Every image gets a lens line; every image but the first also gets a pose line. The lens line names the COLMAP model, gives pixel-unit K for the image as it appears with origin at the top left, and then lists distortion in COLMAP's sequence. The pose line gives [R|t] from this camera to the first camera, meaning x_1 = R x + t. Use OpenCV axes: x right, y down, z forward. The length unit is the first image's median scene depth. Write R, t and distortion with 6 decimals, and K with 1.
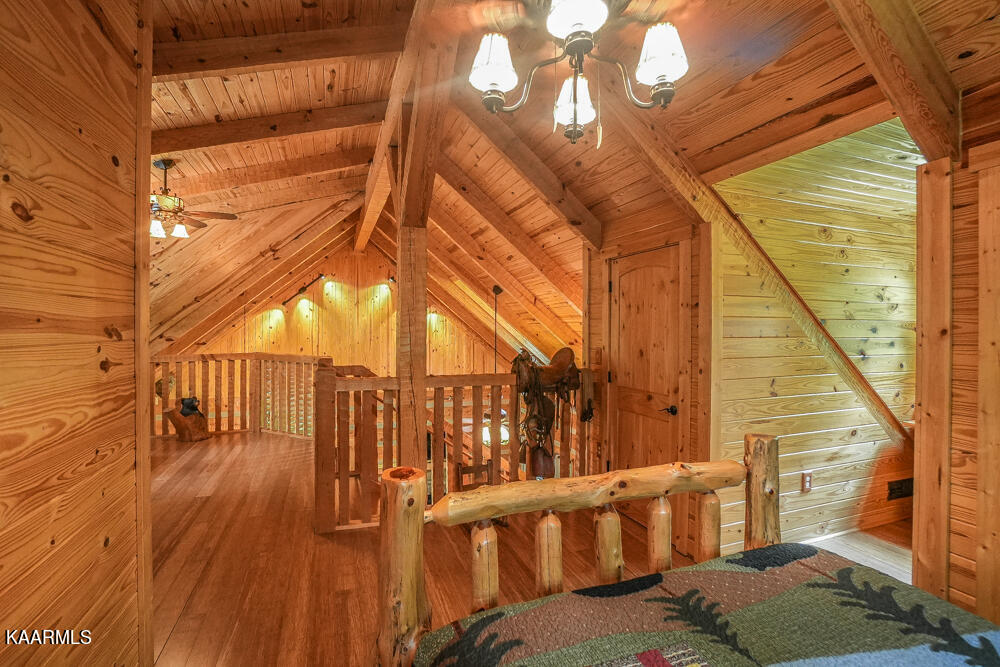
lens RADIAL K [[457.6, 0, 500.0], [0, 457.6, 333.5], [0, 0, 1]] dist [-0.050219, 0.000259]
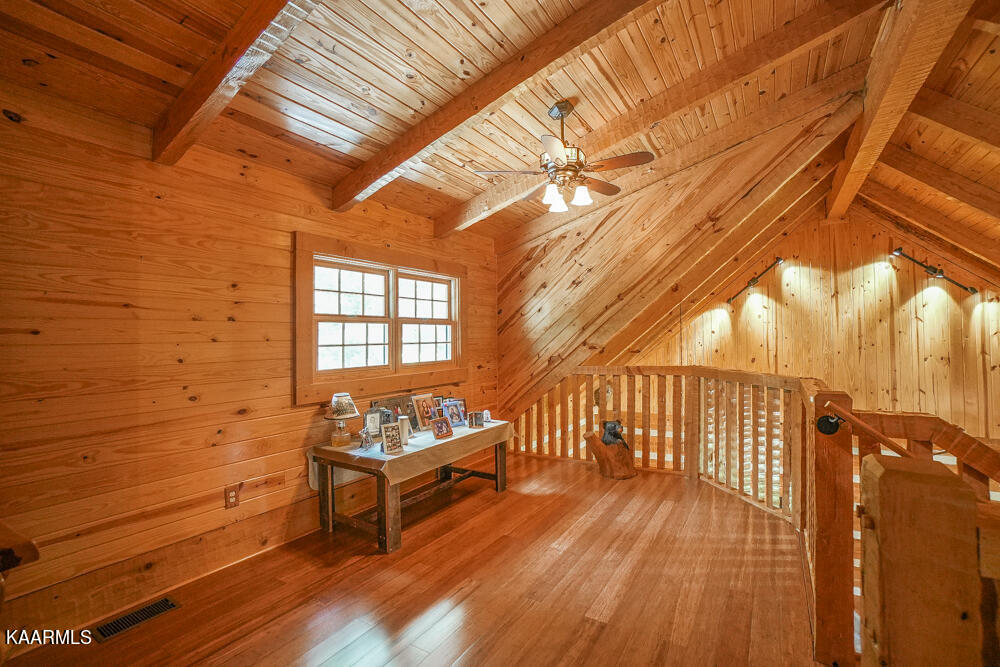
lens RADIAL K [[446.8, 0, 521.6], [0, 446.8, 326.7], [0, 0, 1]] dist [-0.038600, 0.000812]
pose [[0.638424, -0.028995, -0.769139, -0.178171], [0.005850, 0.999444, -0.032822, 0.001480], [0.769663, 0.016455, 0.638238, 0.354784]]
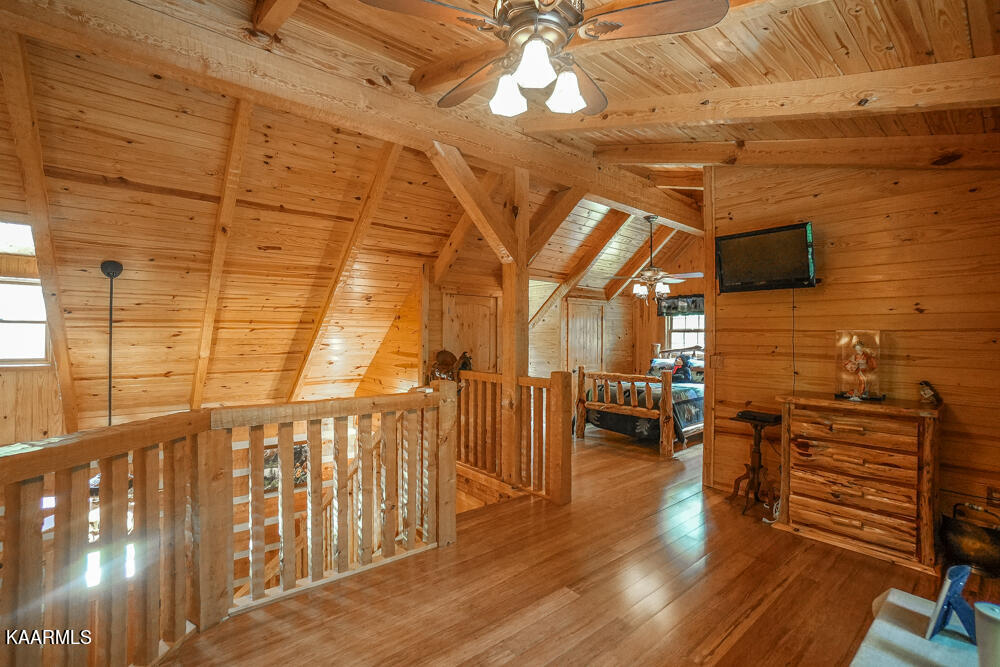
lens RADIAL K [[438.2, 0, 484.4], [0, 438.2, 334.9], [0, 0, 1]] dist [-0.039881, 0.000901]
pose [[-0.311573, -0.004342, 0.950212, -0.794623], [0.002269, 0.999983, 0.005314, -0.016121], [-0.950220, 0.003811, -0.311557, 0.852948]]
